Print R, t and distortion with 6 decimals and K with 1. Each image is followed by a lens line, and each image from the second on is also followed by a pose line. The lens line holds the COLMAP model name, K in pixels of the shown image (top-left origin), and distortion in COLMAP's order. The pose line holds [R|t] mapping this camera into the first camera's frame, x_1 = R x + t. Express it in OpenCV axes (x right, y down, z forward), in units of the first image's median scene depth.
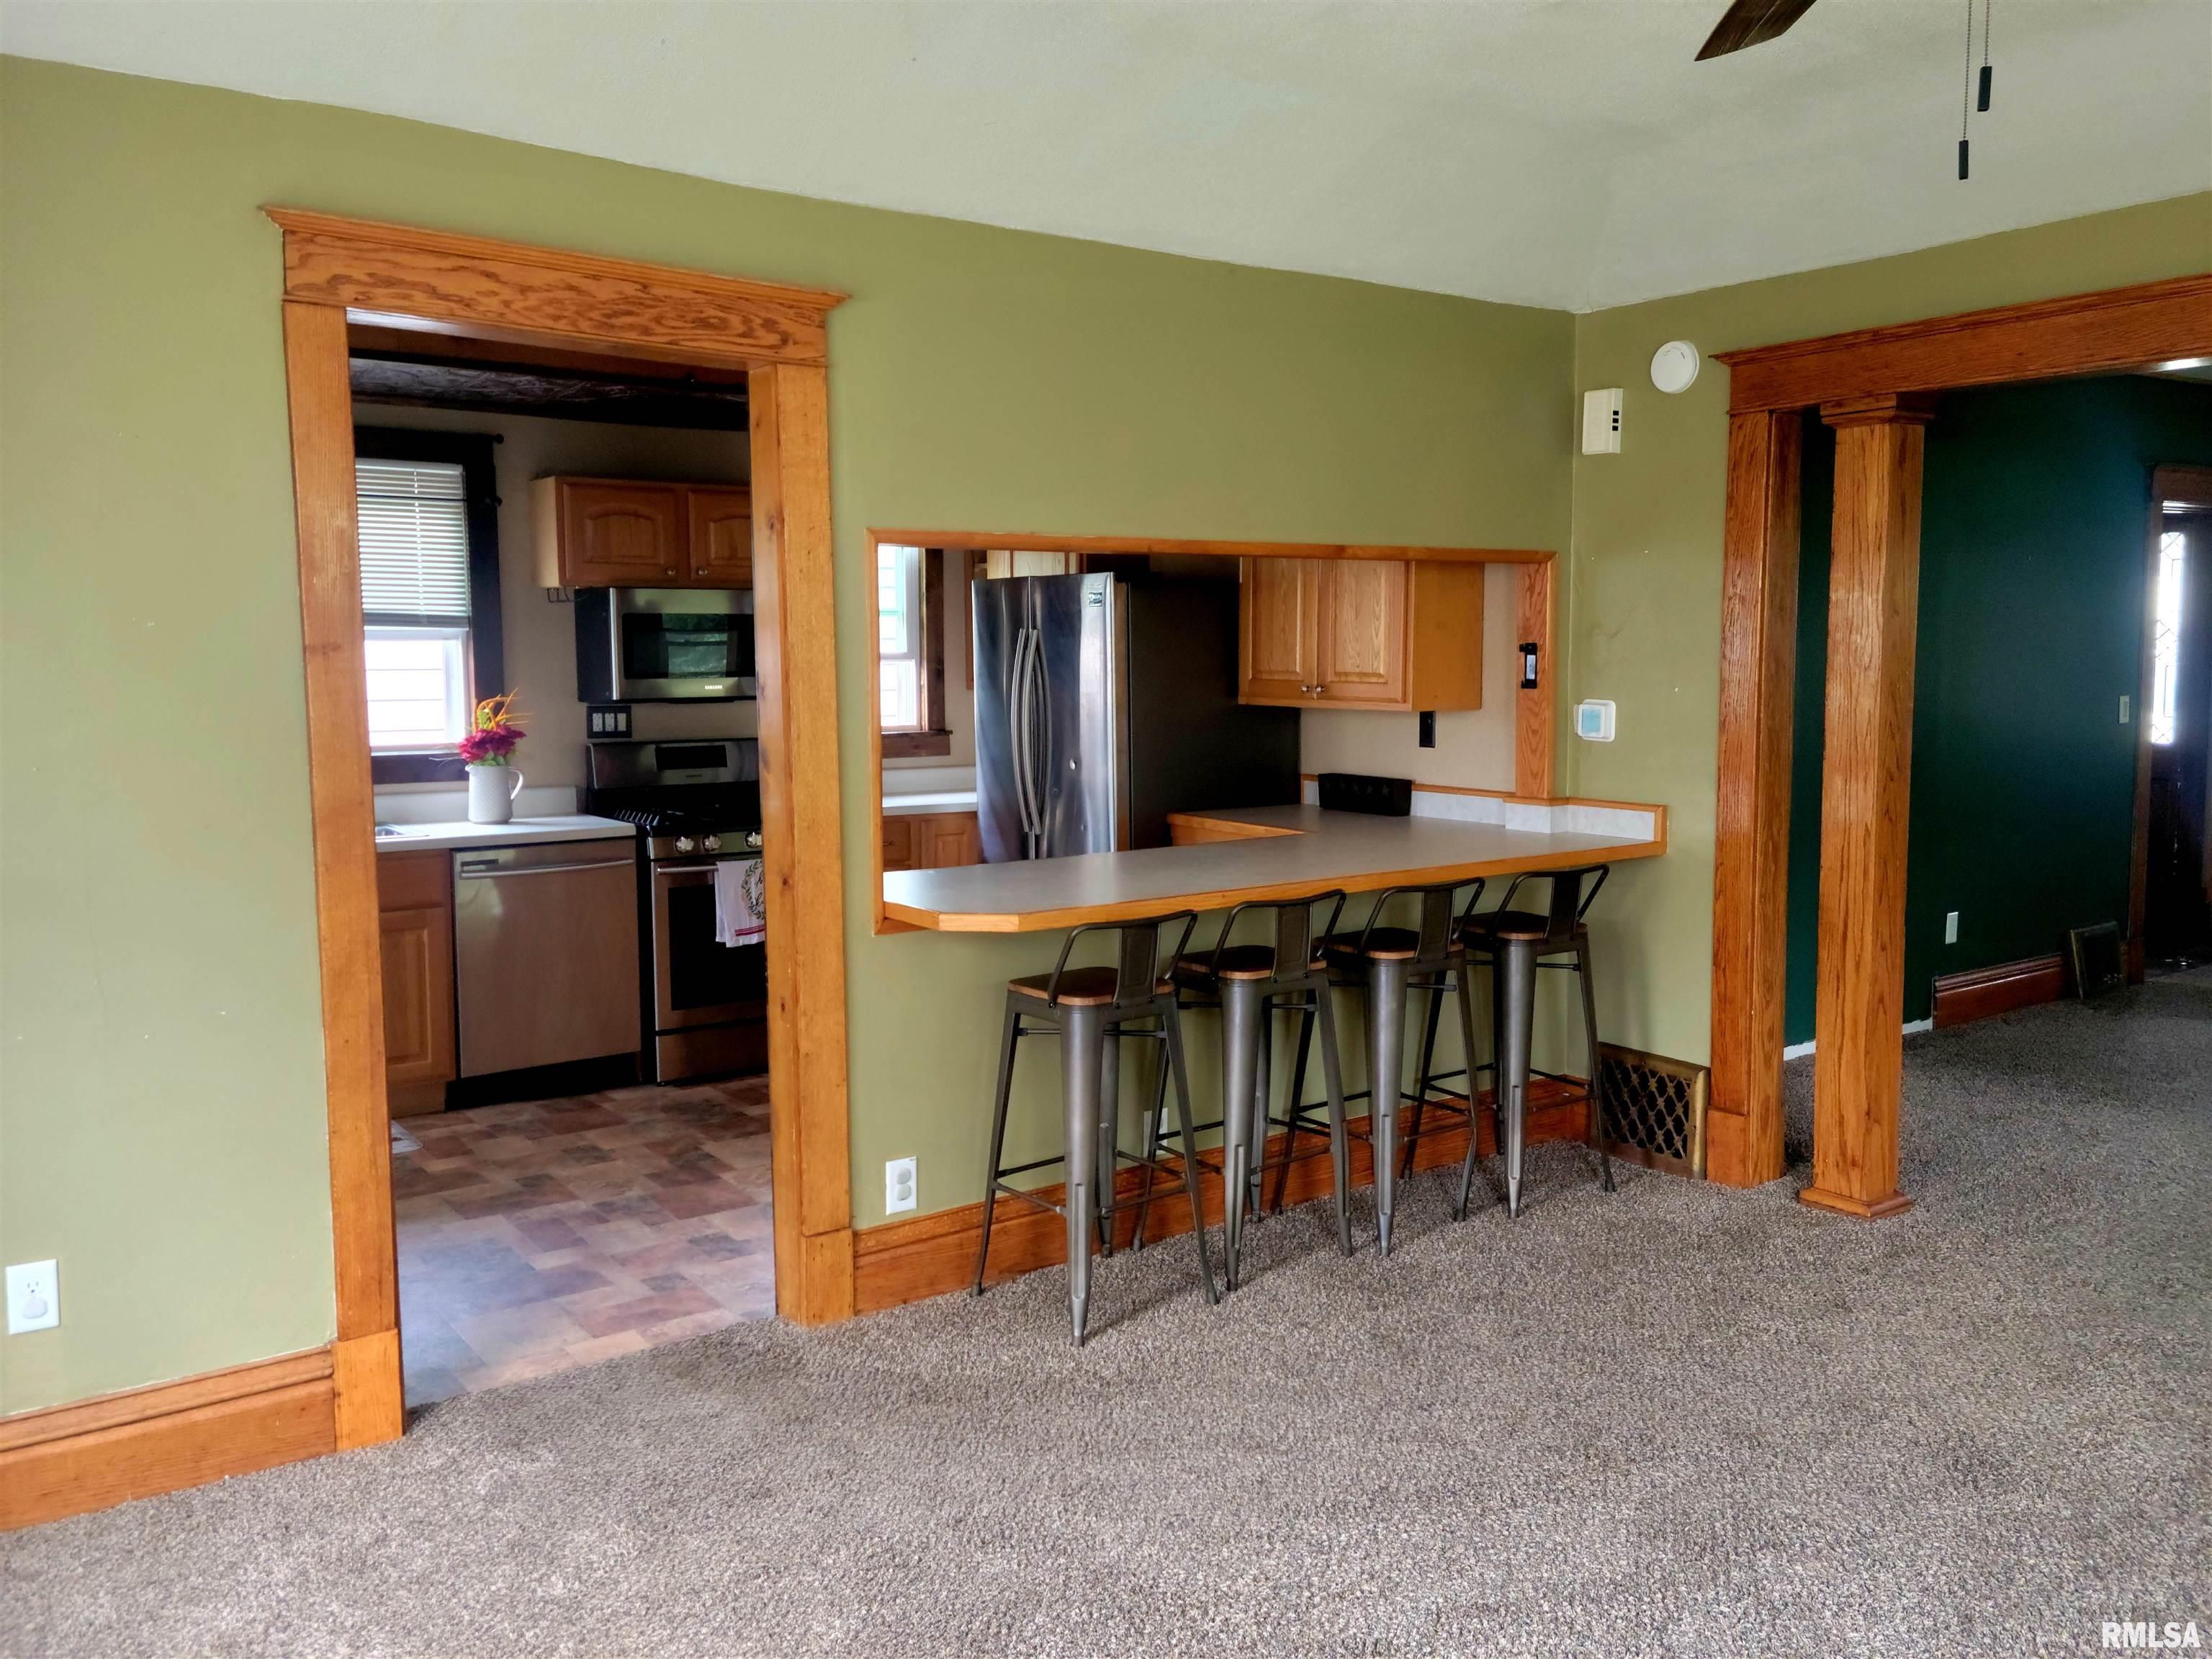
lens RADIAL K [[1755.5, 0, 1105.4], [0, 1755.5, 803.2], [0, 0, 1]] dist [0.081613, -0.071025]
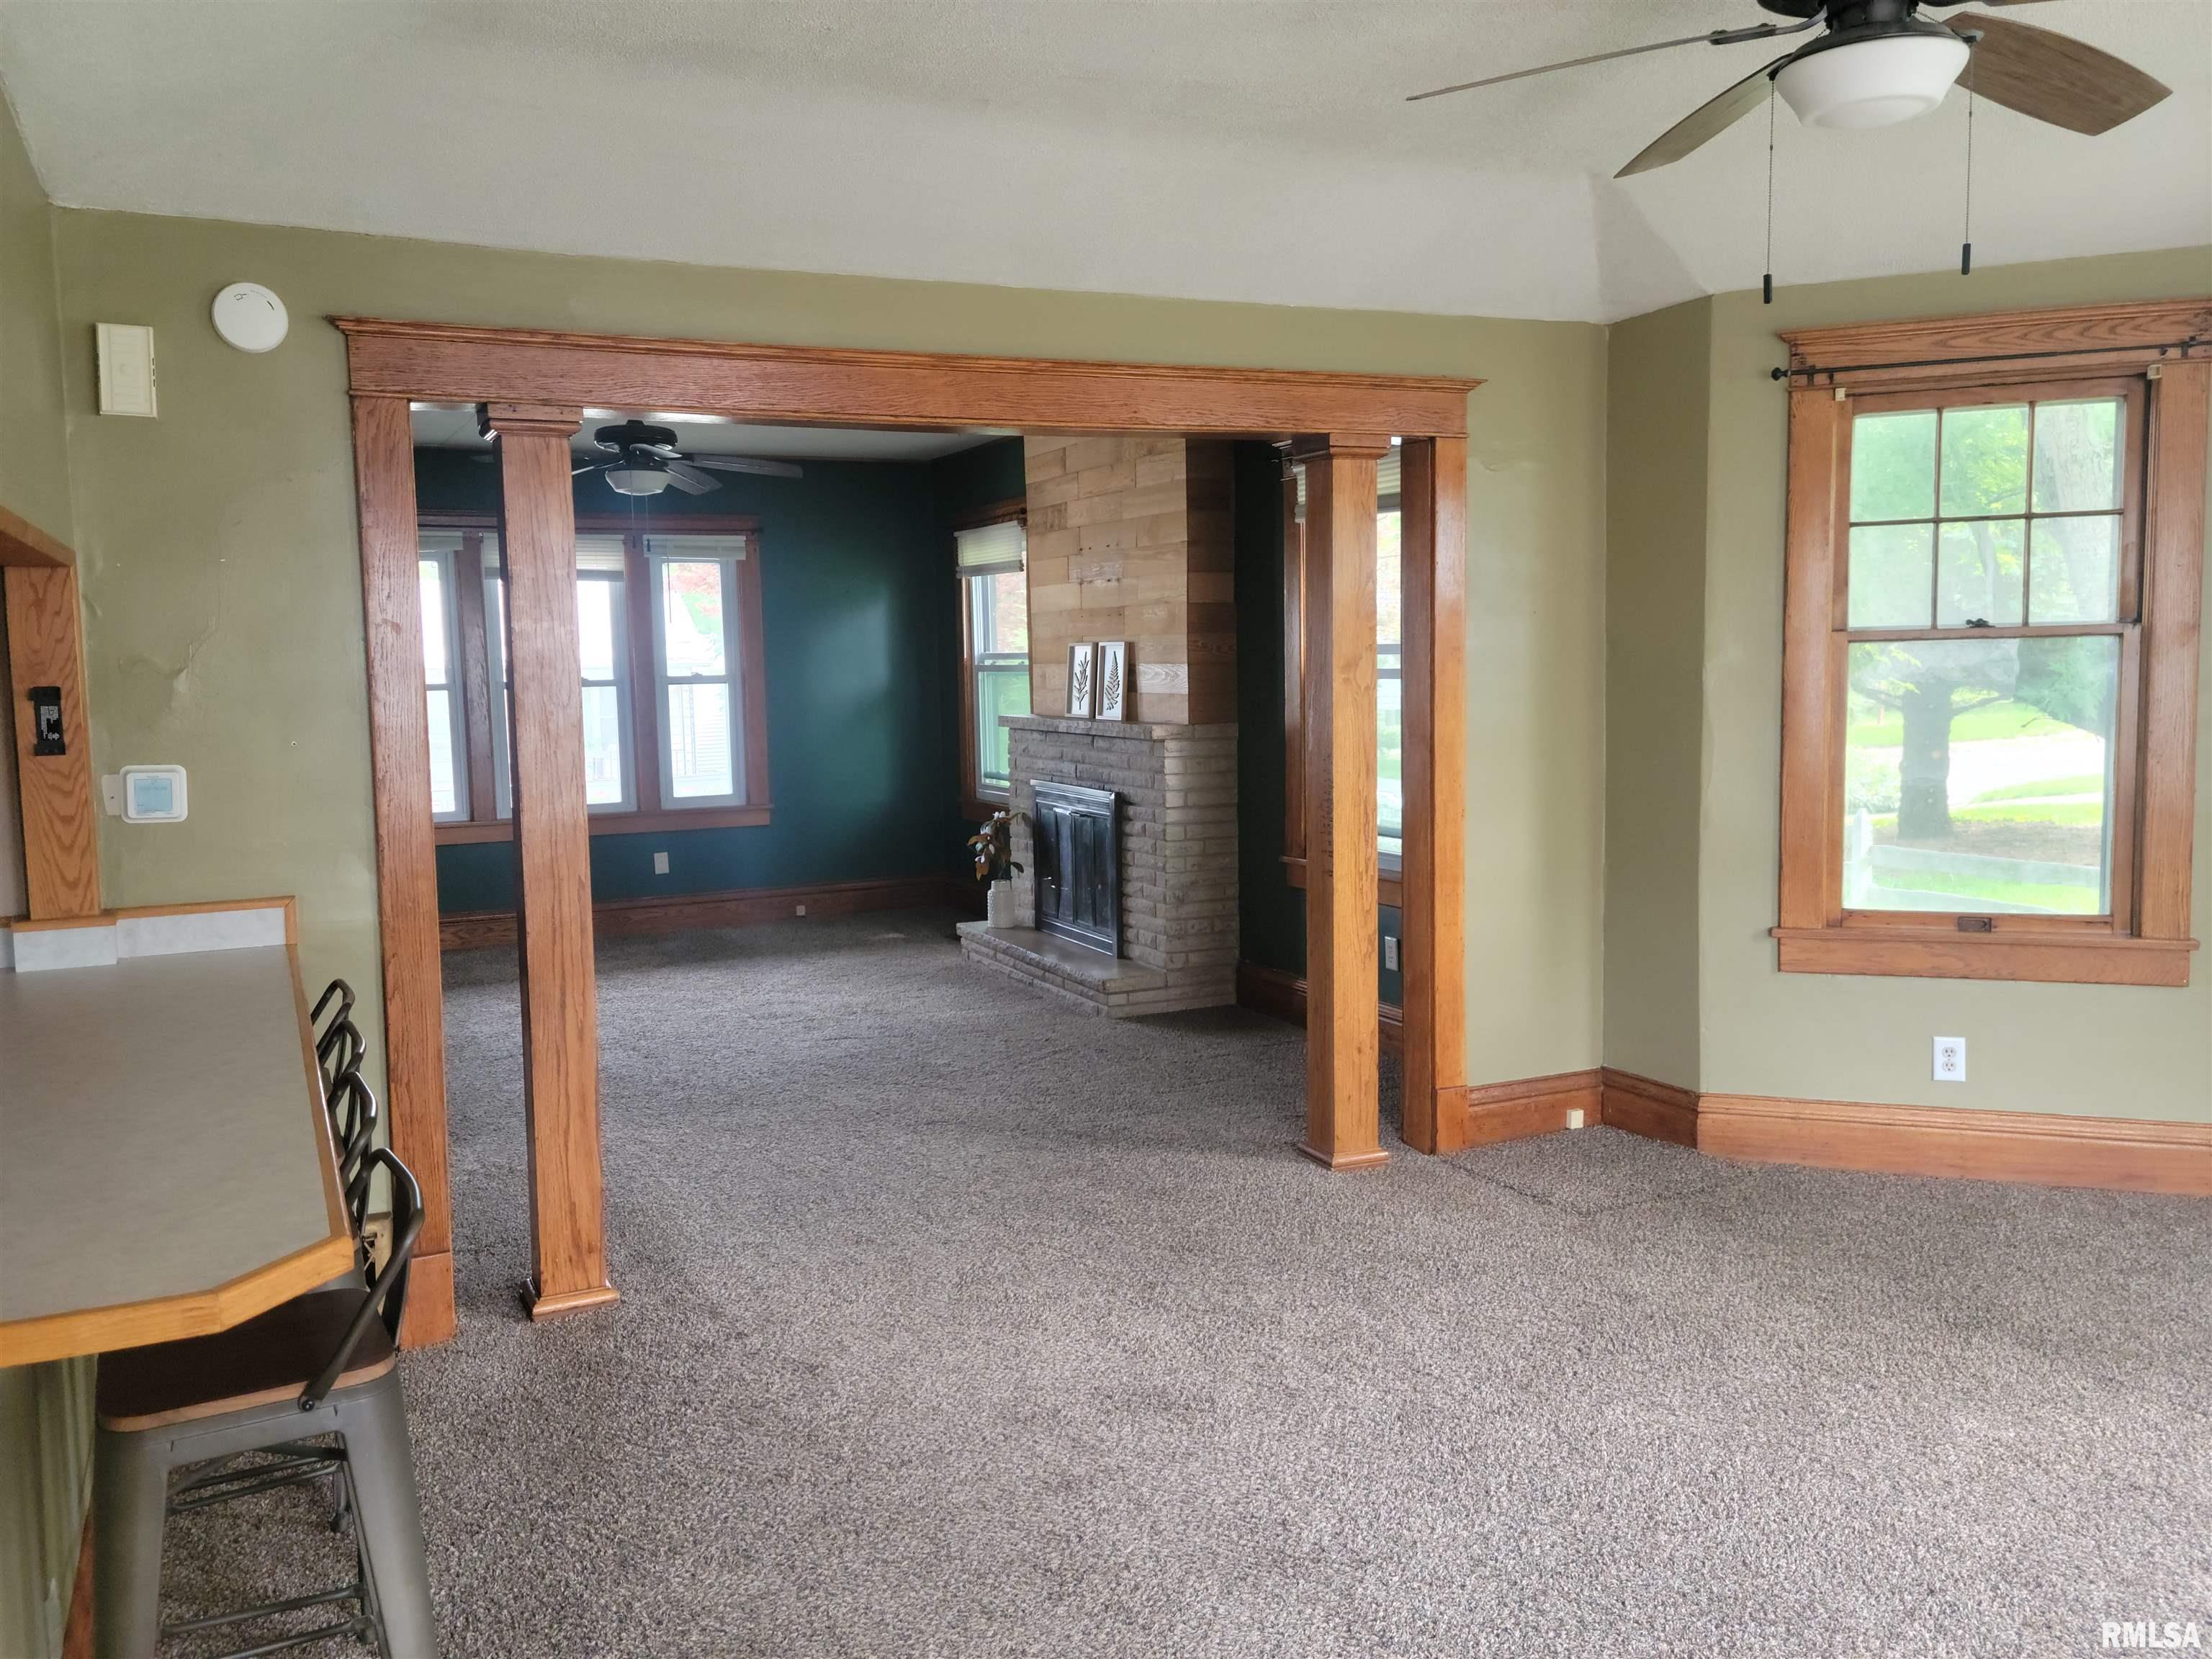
lens RADIAL K [[1755.5, 0, 1105.4], [0, 1755.5, 803.2], [0, 0, 1]] dist [0.081613, -0.071025]
pose [[0.164677, -0.084172, 0.982749, -0.439532], [0.110242, 0.991680, 0.066464, -0.059335], [-0.980167, 0.097395, 0.172586, 0.612112]]
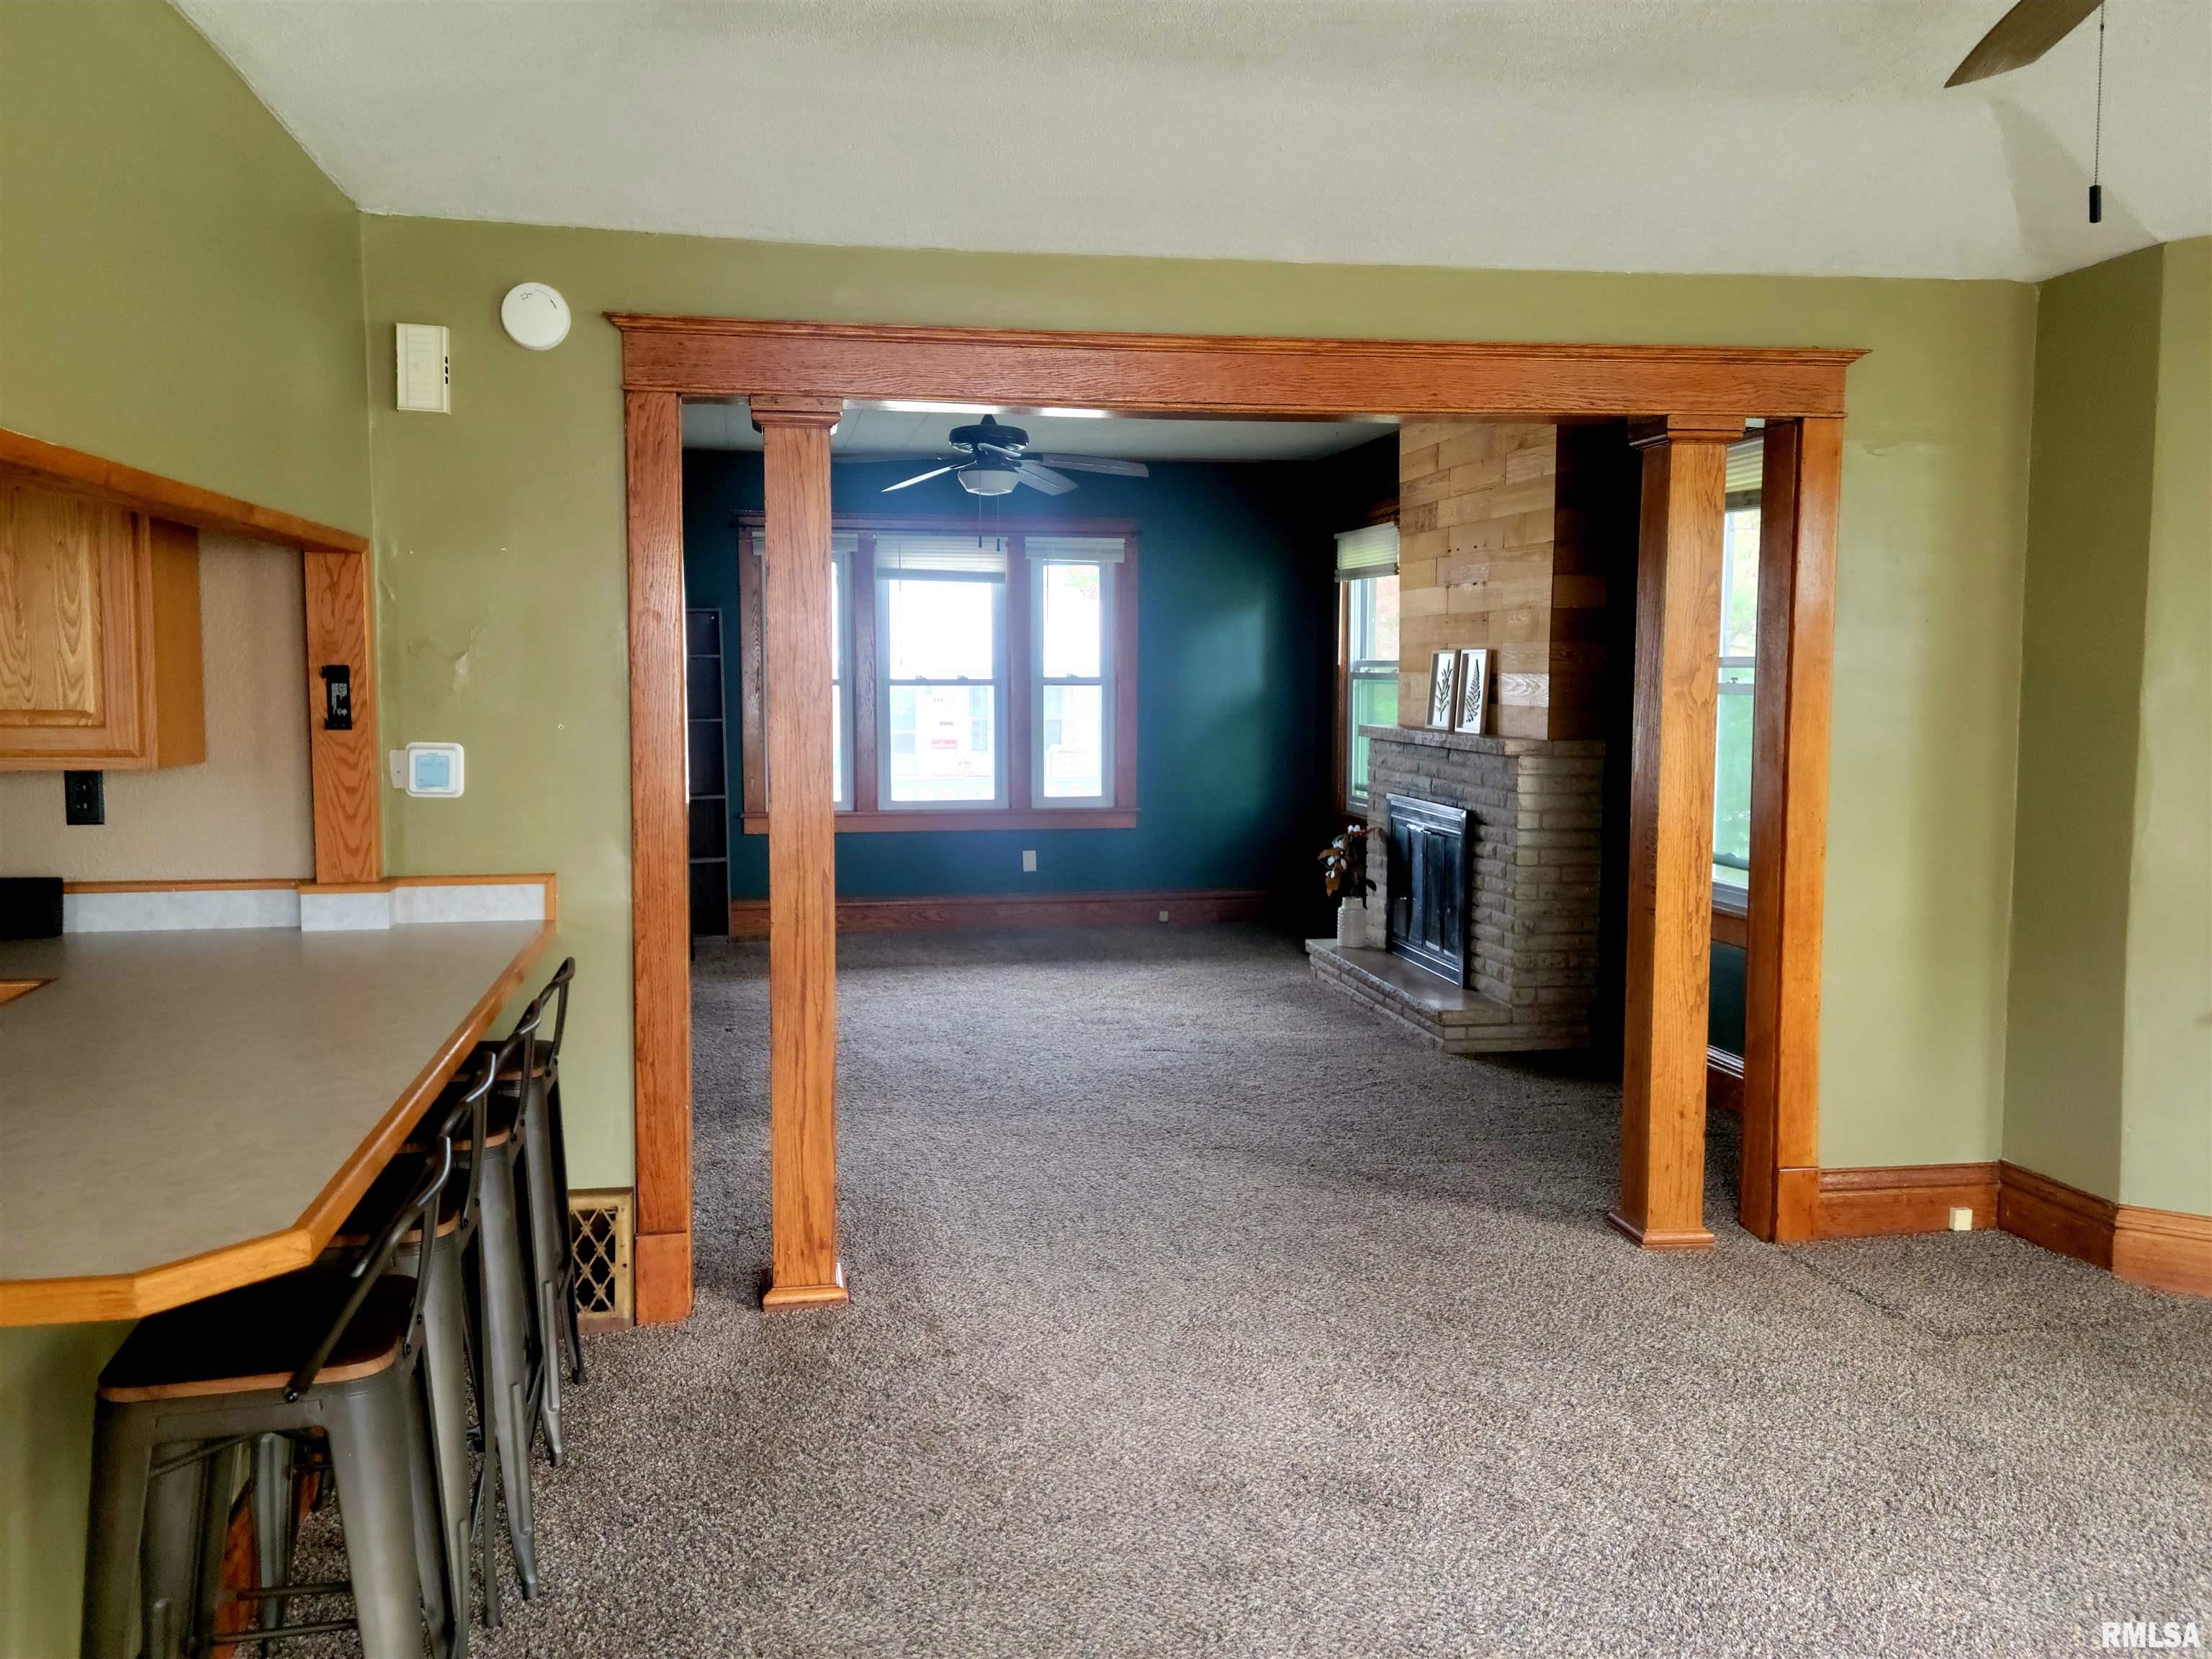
lens RADIAL K [[1755.7, 0, 1088.7], [0, 1755.7, 793.7], [0, 0, 1]] dist [0.084287, -0.078347]
pose [[0.419498, -0.061252, 0.905688, -0.346147], [0.079304, 0.996379, 0.030653, -0.046059], [-0.904286, 0.058966, 0.422836, 0.526852]]
